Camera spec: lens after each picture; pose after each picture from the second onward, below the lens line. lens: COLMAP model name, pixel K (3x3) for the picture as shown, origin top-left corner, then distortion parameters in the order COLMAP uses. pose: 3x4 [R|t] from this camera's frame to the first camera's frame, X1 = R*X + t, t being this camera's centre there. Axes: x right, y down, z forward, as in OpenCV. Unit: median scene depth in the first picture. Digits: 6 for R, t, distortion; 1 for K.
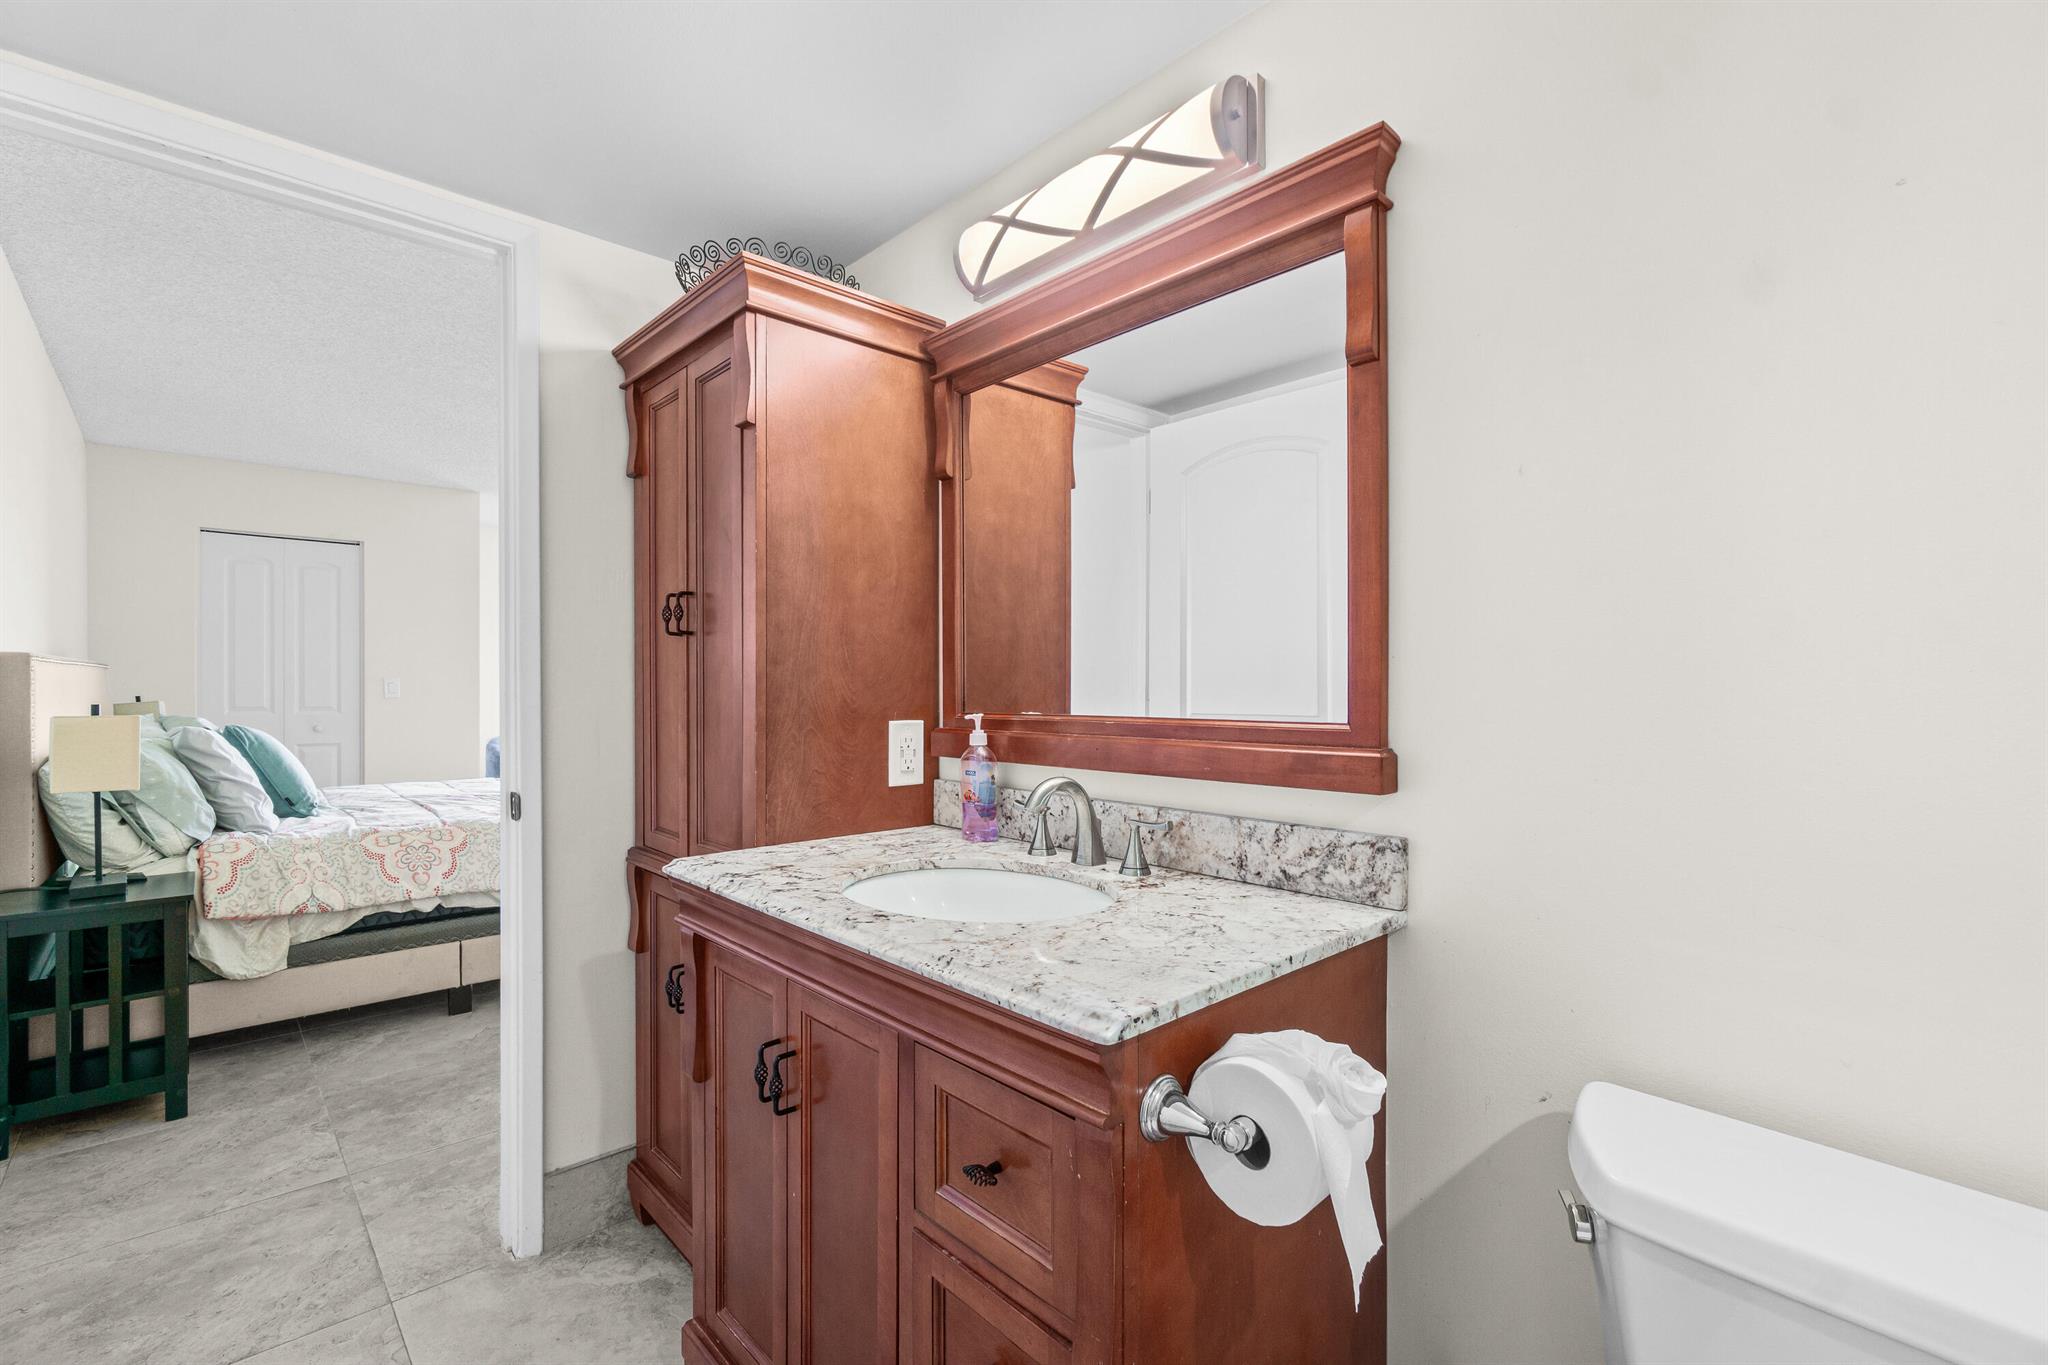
lens RADIAL K [[886.3, 0, 1002.8], [0, 886.3, 690.8], [0, 0, 1]] dist [-0.009250, 0.001357]
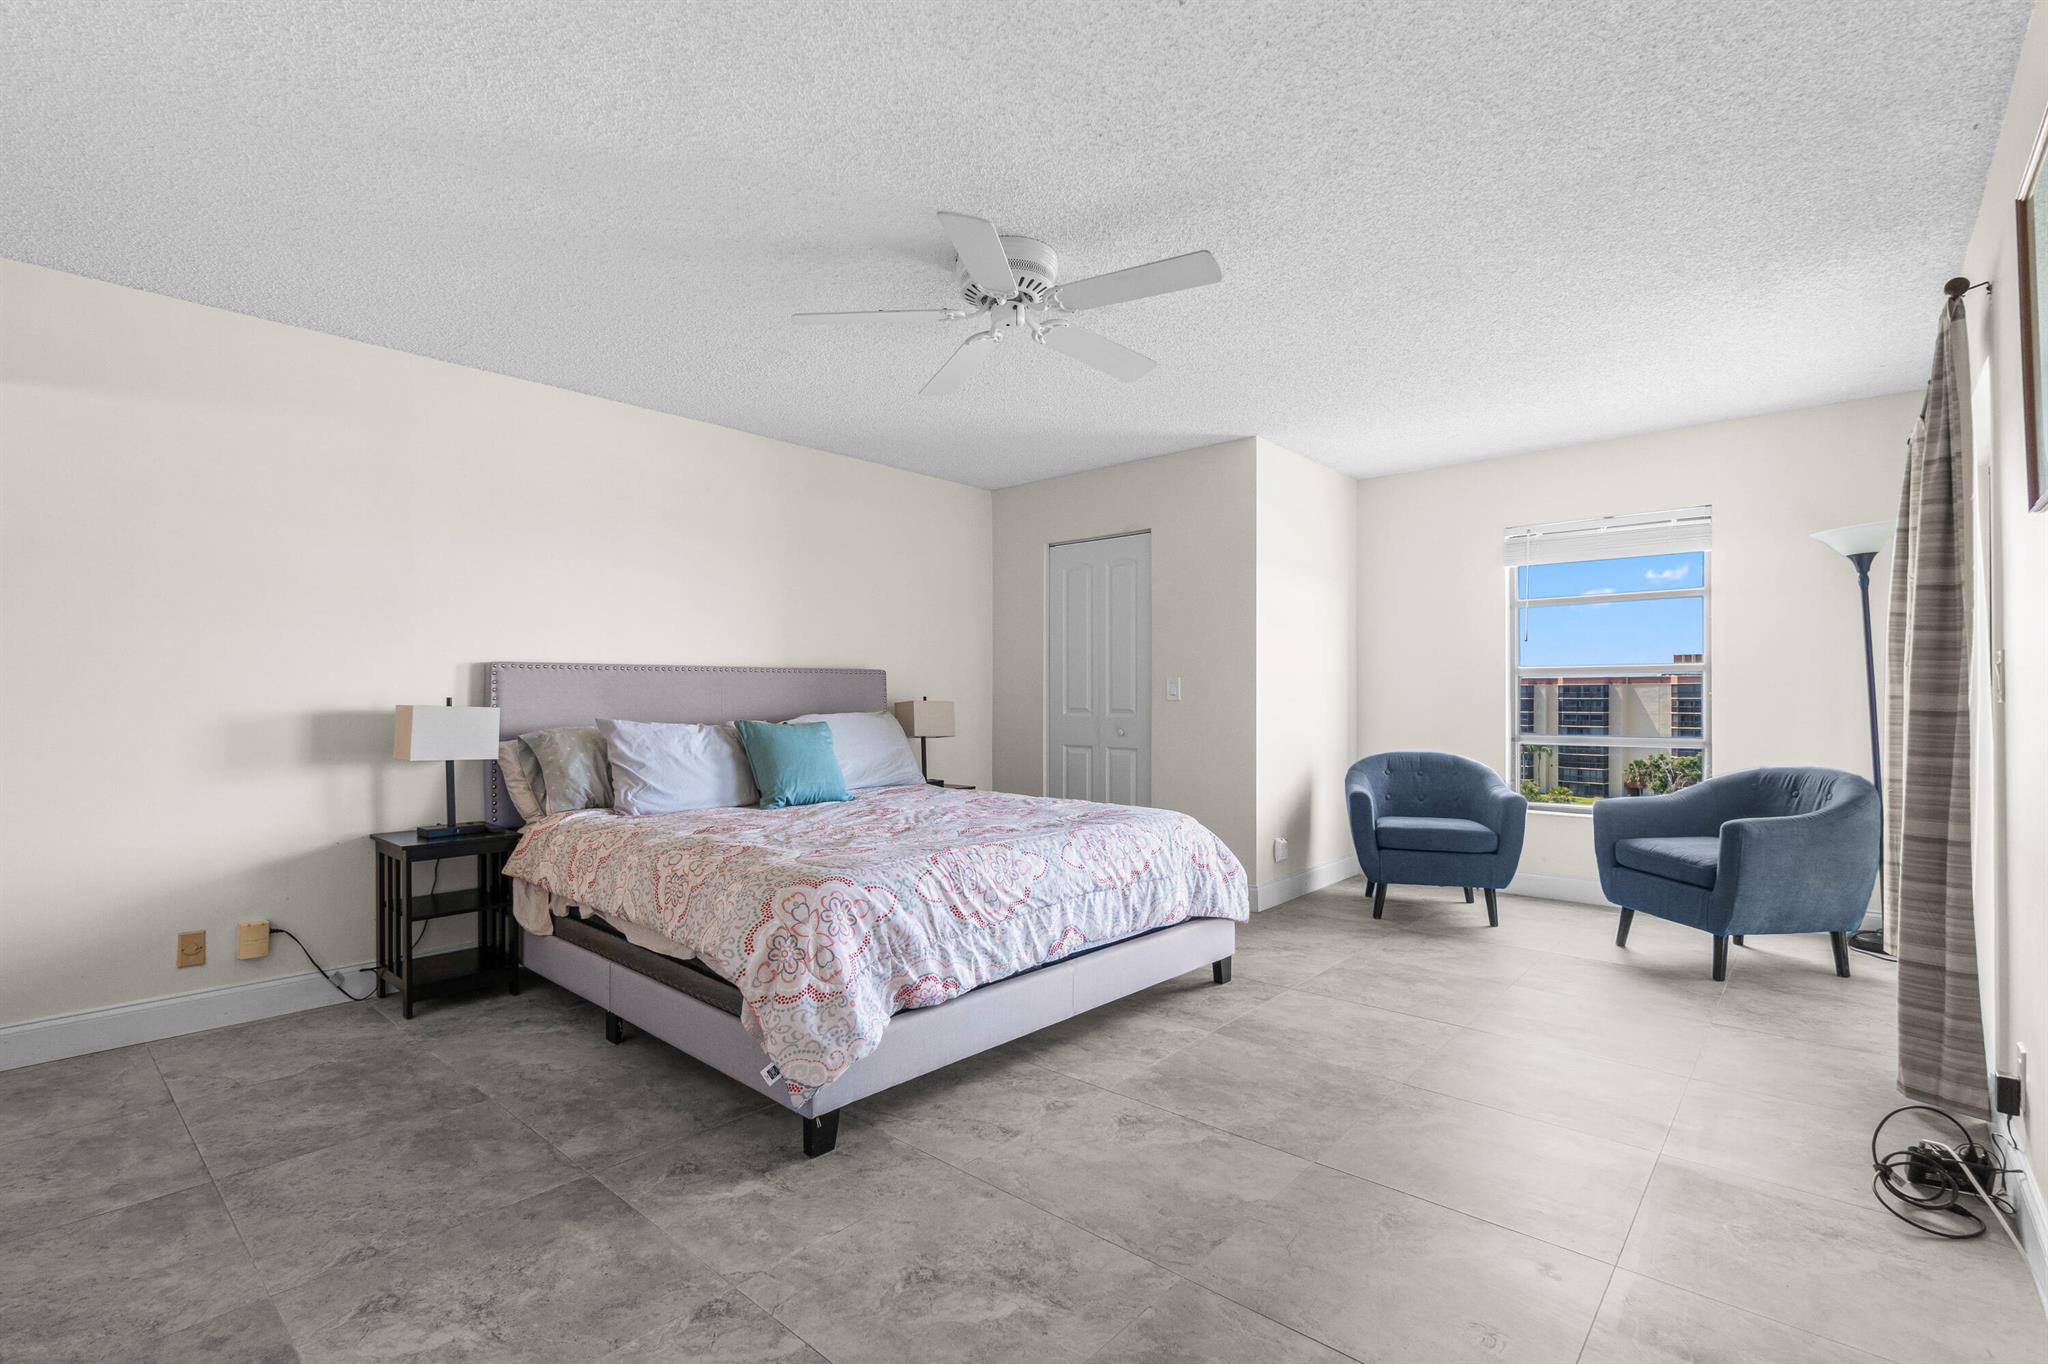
lens RADIAL K [[927.6, 0, 1020.8], [0, 927.6, 688.4], [0, 0, 1]] dist [-0.000095, 0.000226]
pose [[0.085685, -0.007188, -0.996296, 0.519080], [-0.001245, 0.999972, -0.007322, 0.004747], [0.996321, 0.001868, 0.085674, 1.785284]]
